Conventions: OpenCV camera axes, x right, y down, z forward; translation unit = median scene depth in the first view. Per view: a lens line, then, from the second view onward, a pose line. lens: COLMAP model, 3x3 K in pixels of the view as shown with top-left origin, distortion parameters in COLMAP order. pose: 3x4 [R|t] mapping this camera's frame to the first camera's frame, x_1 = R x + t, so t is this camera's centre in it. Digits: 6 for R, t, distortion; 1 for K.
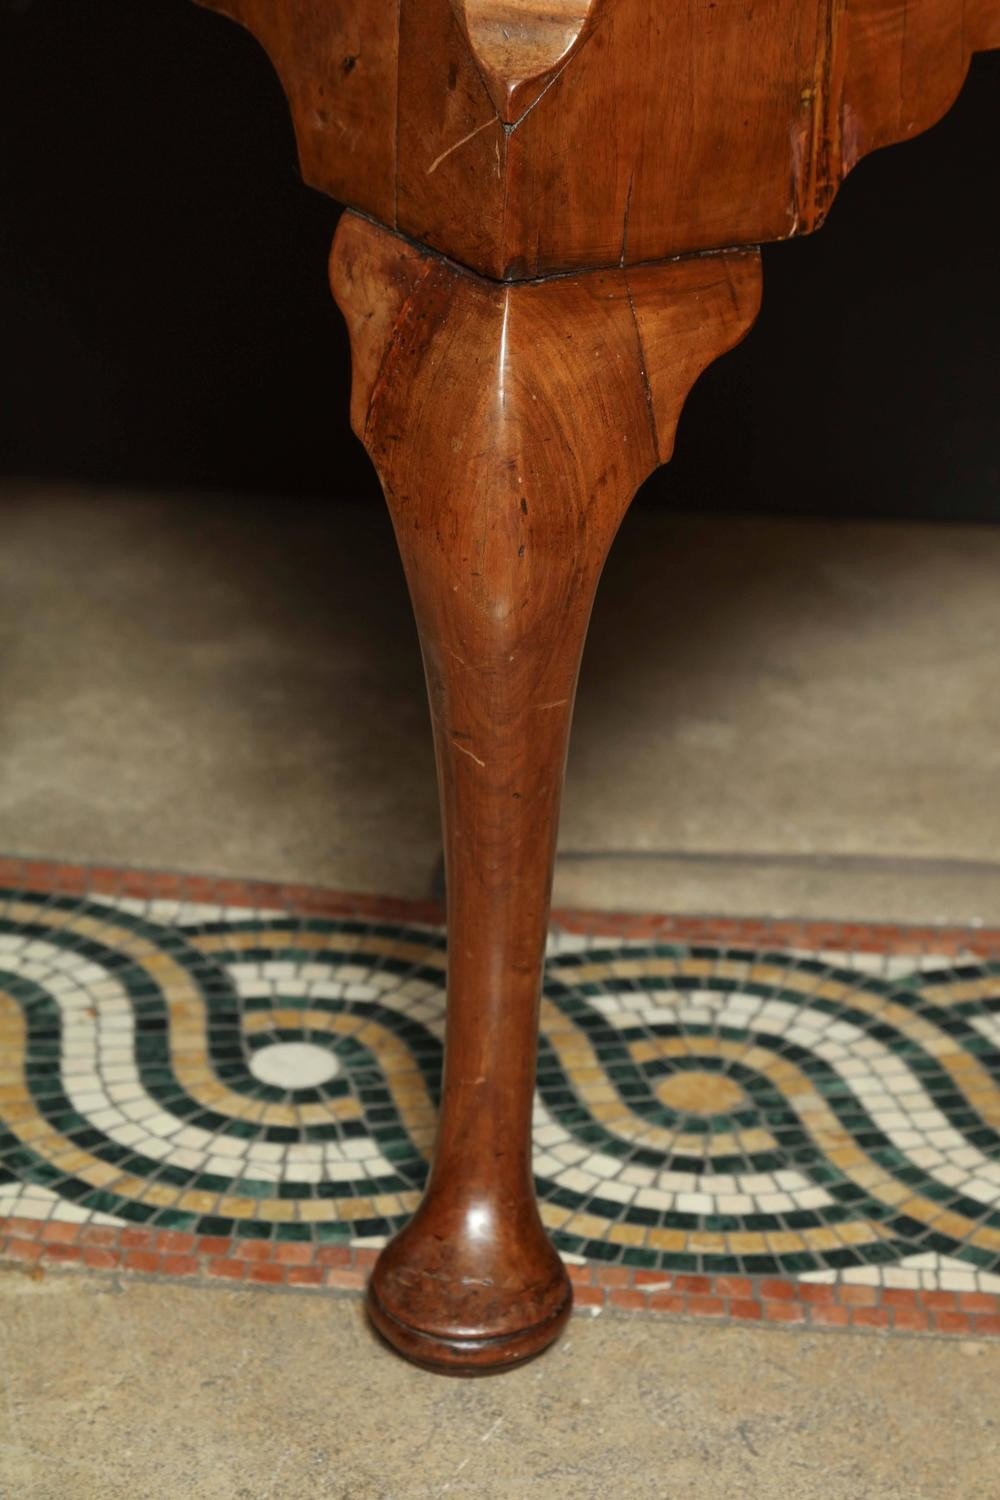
lens RADIAL K [[3677.7, 0, 497.6], [0, 3677.7, 714.7], [0, 0, 1]] dist [0.438086, 0.112030]
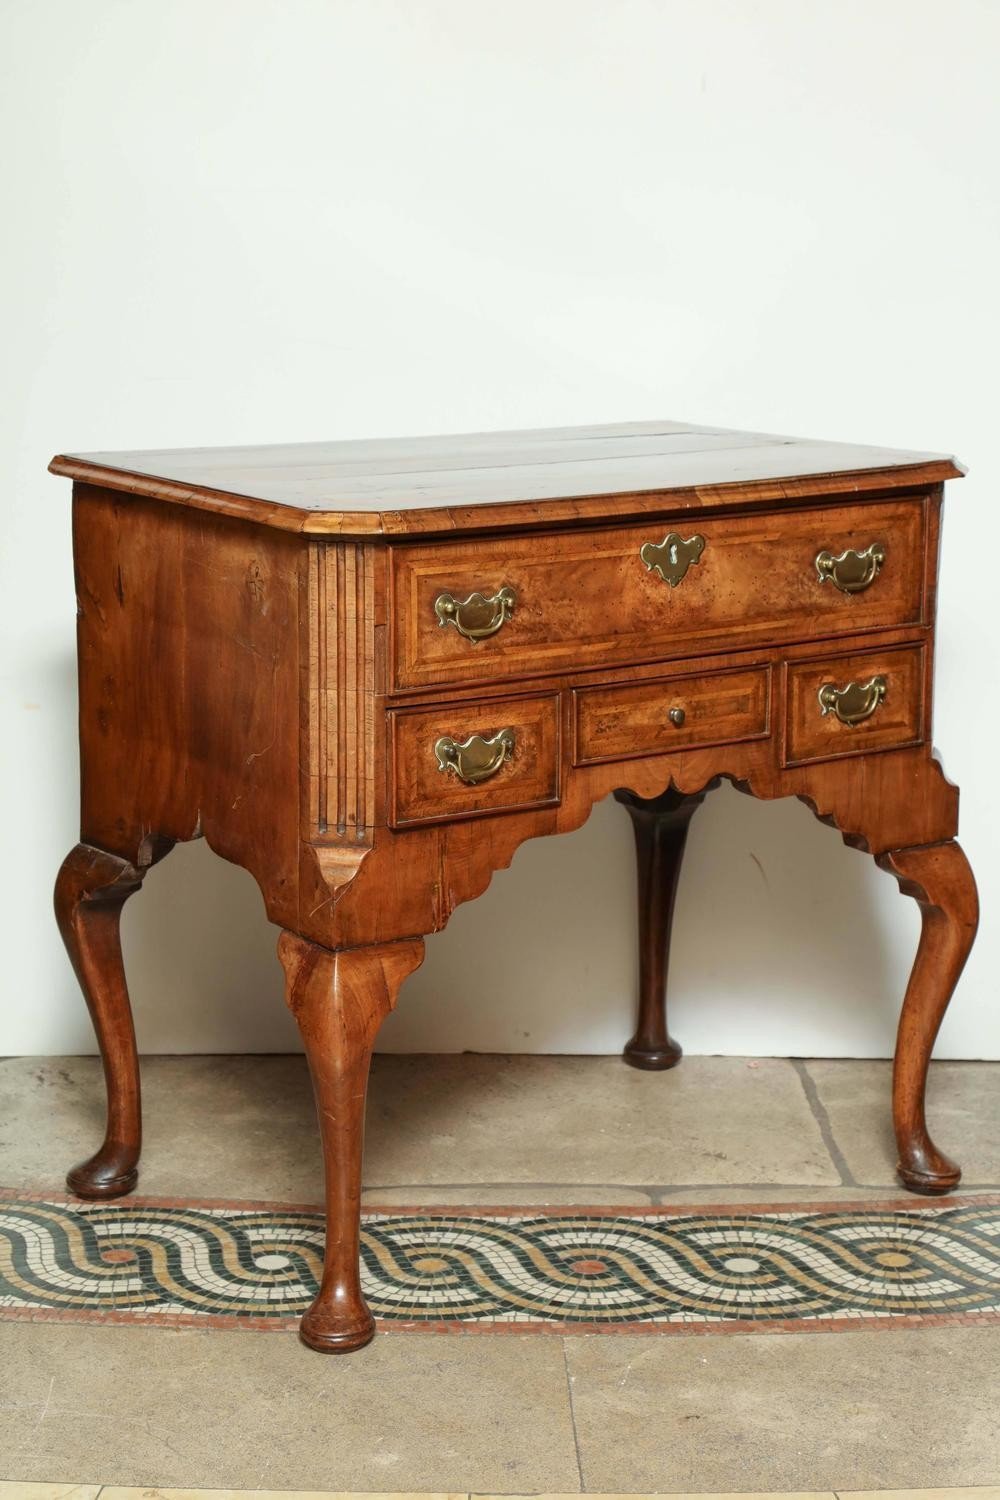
lens RADIAL K [[3762.1, 0, 529.7], [0, 3762.1, 750.1], [0, 0, 1]] dist [0.406110, 0.623146]
pose [[0.999137, -0.037570, 0.017716, 0.090857], [0.040114, 0.983436, -0.176760, 0.220834], [-0.010782, 0.177318, 0.984095, -1.671464]]
